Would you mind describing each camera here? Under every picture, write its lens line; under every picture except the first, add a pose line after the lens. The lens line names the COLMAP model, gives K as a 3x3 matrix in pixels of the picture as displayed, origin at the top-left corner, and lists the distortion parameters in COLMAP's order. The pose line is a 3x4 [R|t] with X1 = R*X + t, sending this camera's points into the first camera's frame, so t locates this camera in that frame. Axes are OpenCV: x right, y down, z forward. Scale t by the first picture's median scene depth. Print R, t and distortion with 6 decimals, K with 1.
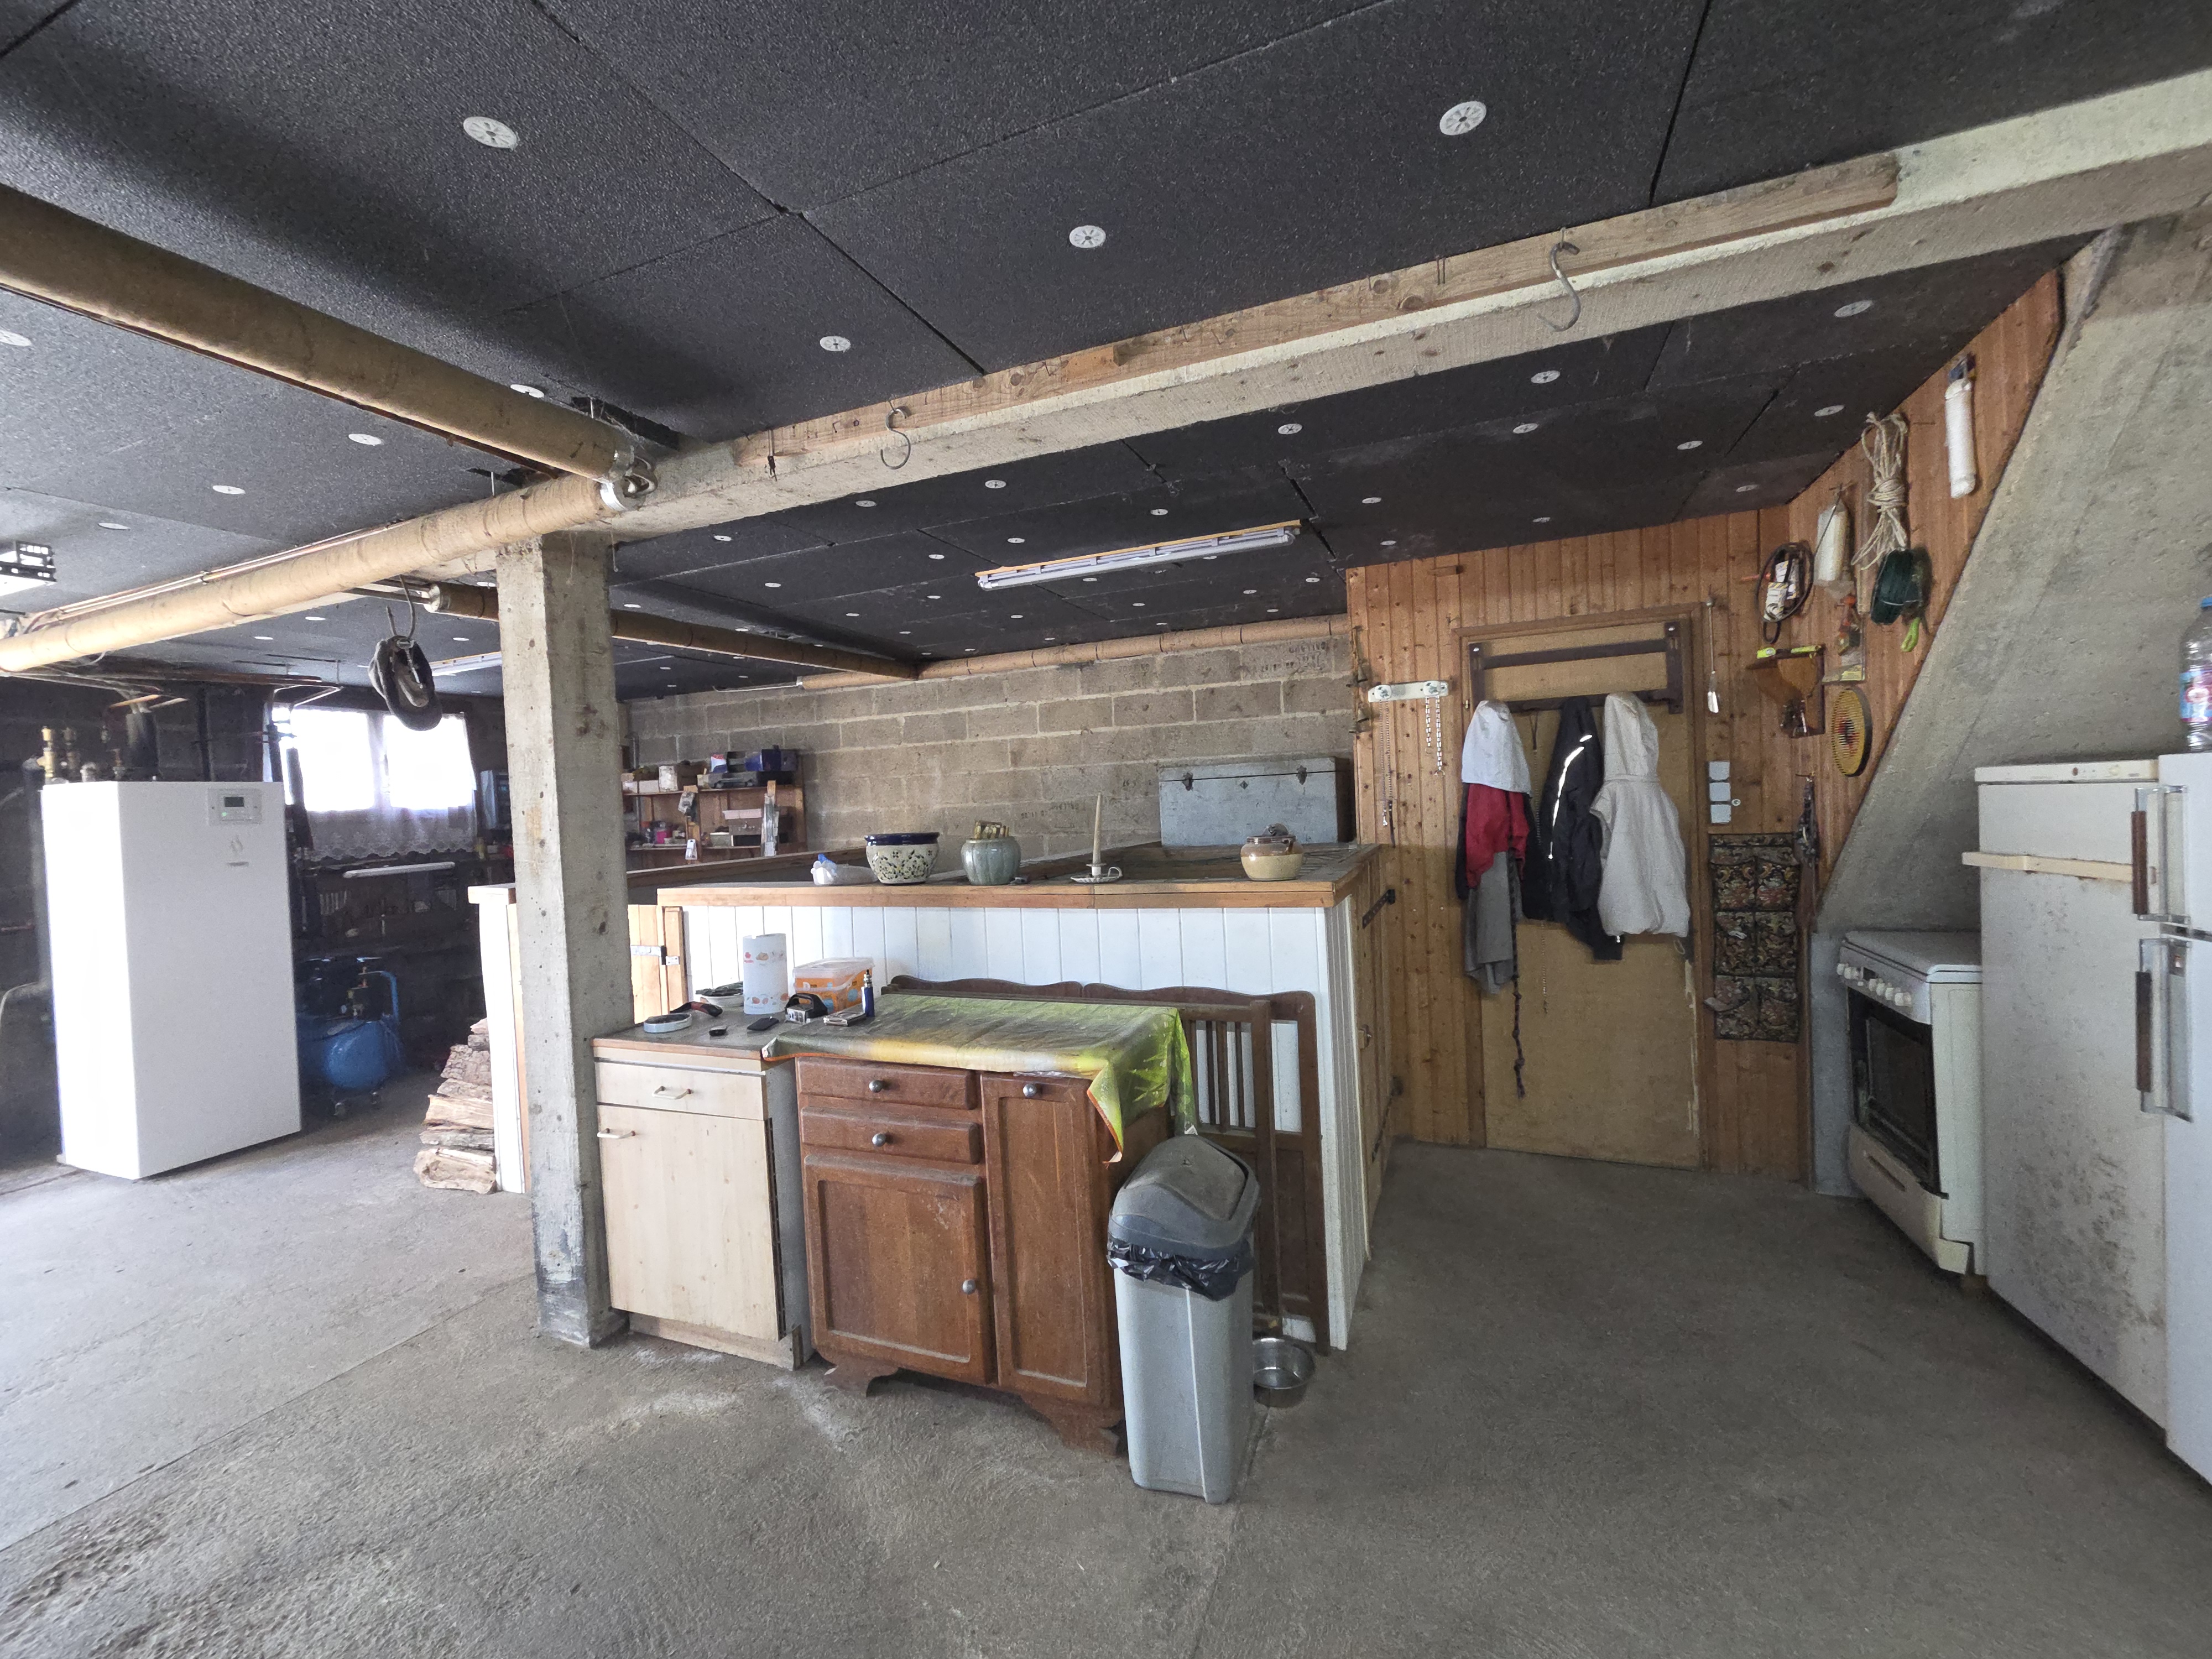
lens RADIAL K [[900.4, 0, 1096.1], [0, 900.4, 819.4], [0, 0, 1]] dist [0.004415, -0.001003]
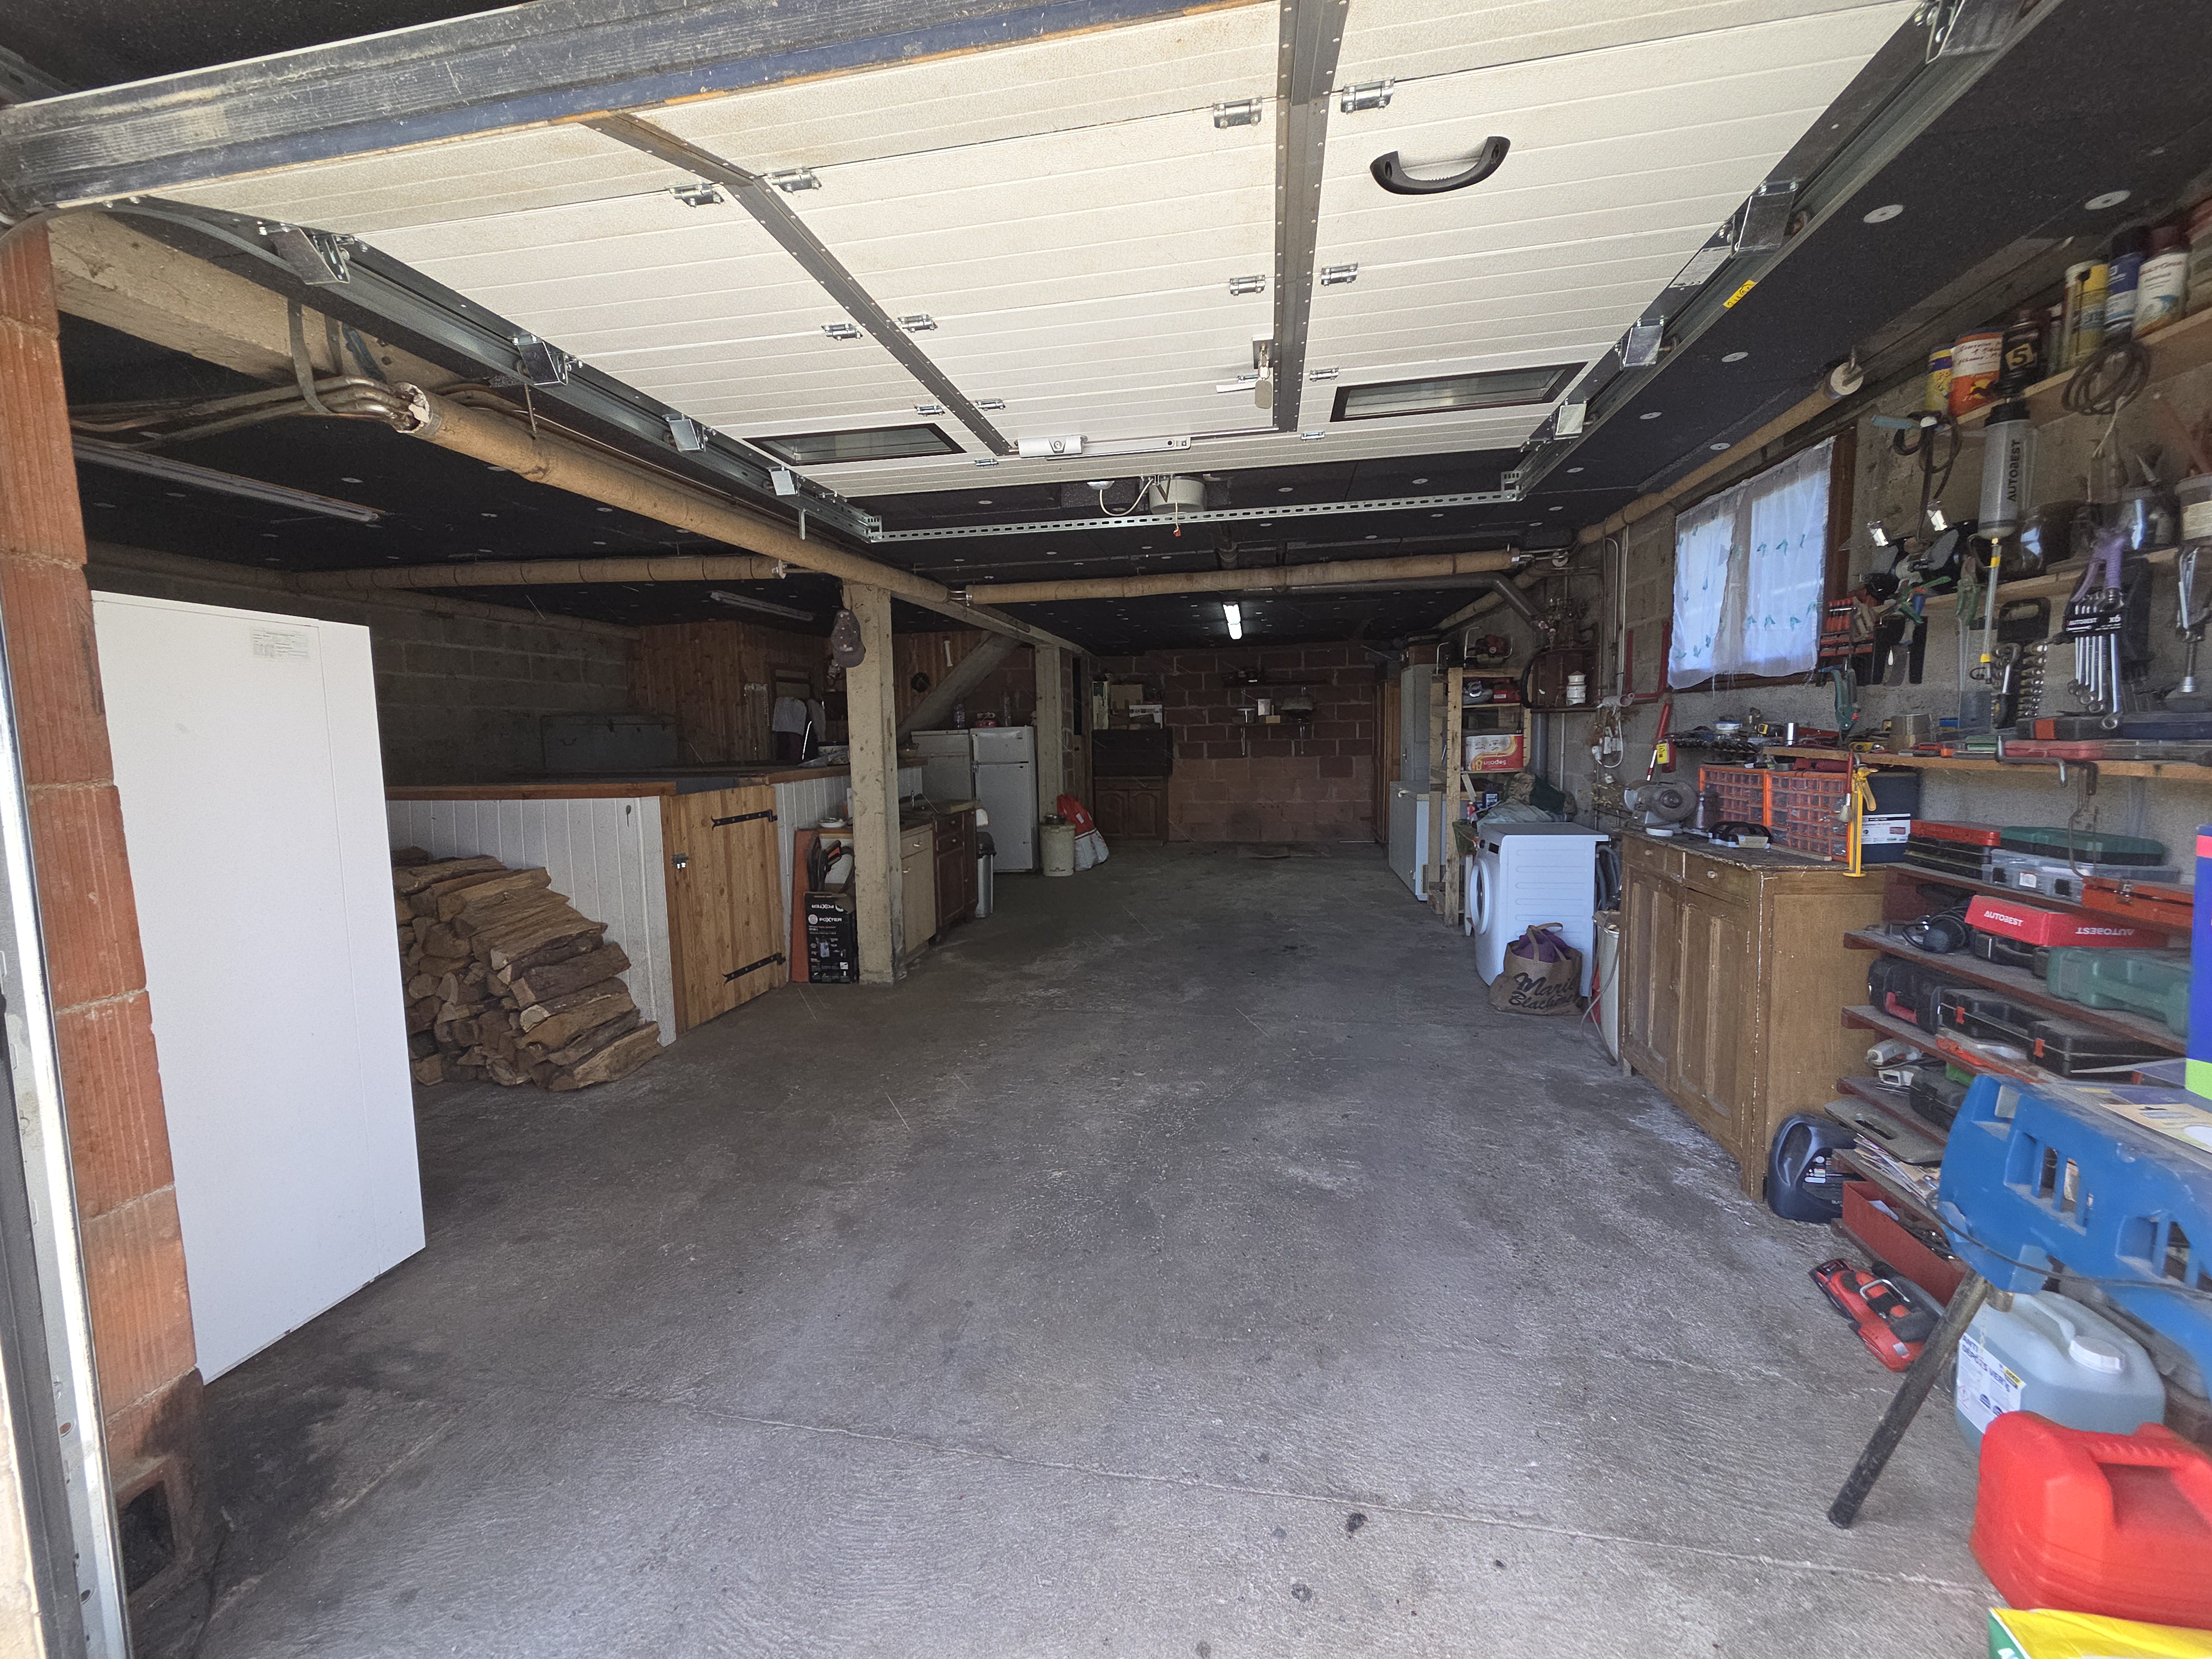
lens RADIAL K [[900.4, 0, 1095.0], [0, 900.4, 817.1], [0, 0, 1]] dist [0.004415, -0.001003]
pose [[-0.202214, -0.043273, 0.978385, -1.297393], [0.055816, 0.996890, 0.055628, 0.059460], [-0.977750, 0.065858, -0.199170, 0.464451]]
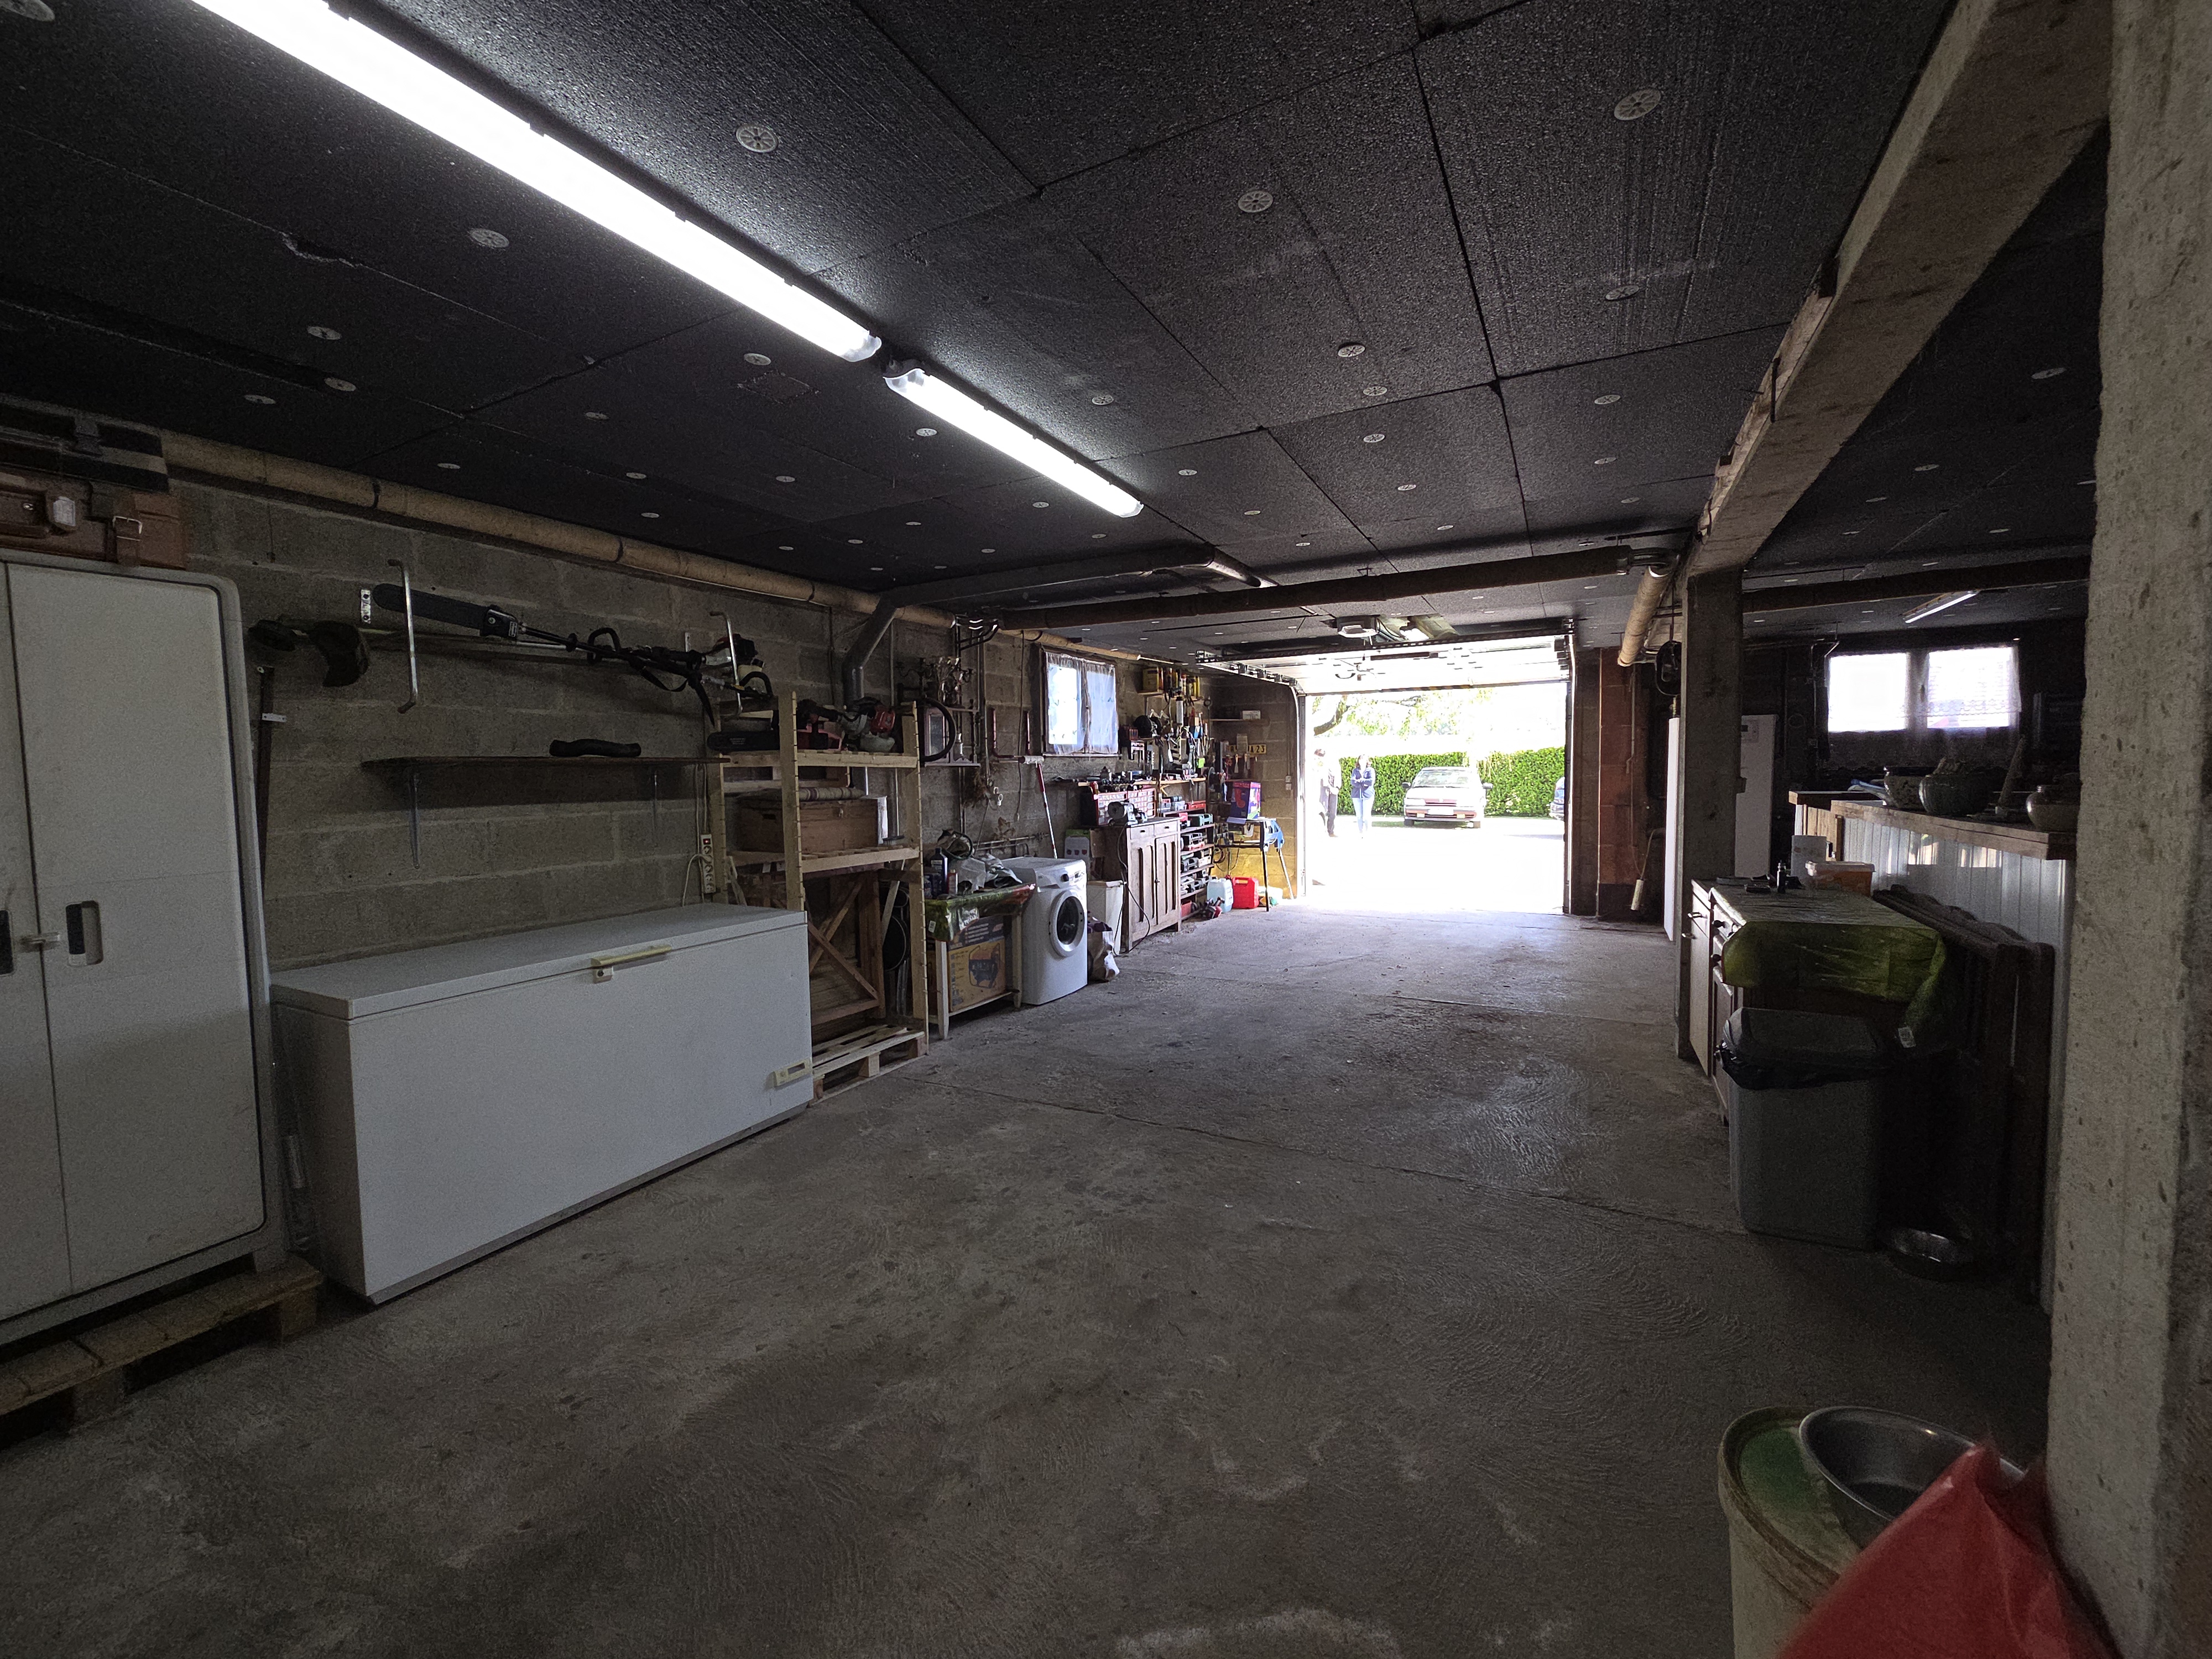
lens RADIAL K [[900.4, 0, 1091.0], [0, 900.4, 821.3], [0, 0, 1]] dist [0.004415, -0.001003]
pose [[-0.102027, 0.108200, -0.988880, 0.580165], [-0.002304, 0.994039, 0.109002, -0.021466], [0.994779, 0.013400, -0.101170, 0.026662]]
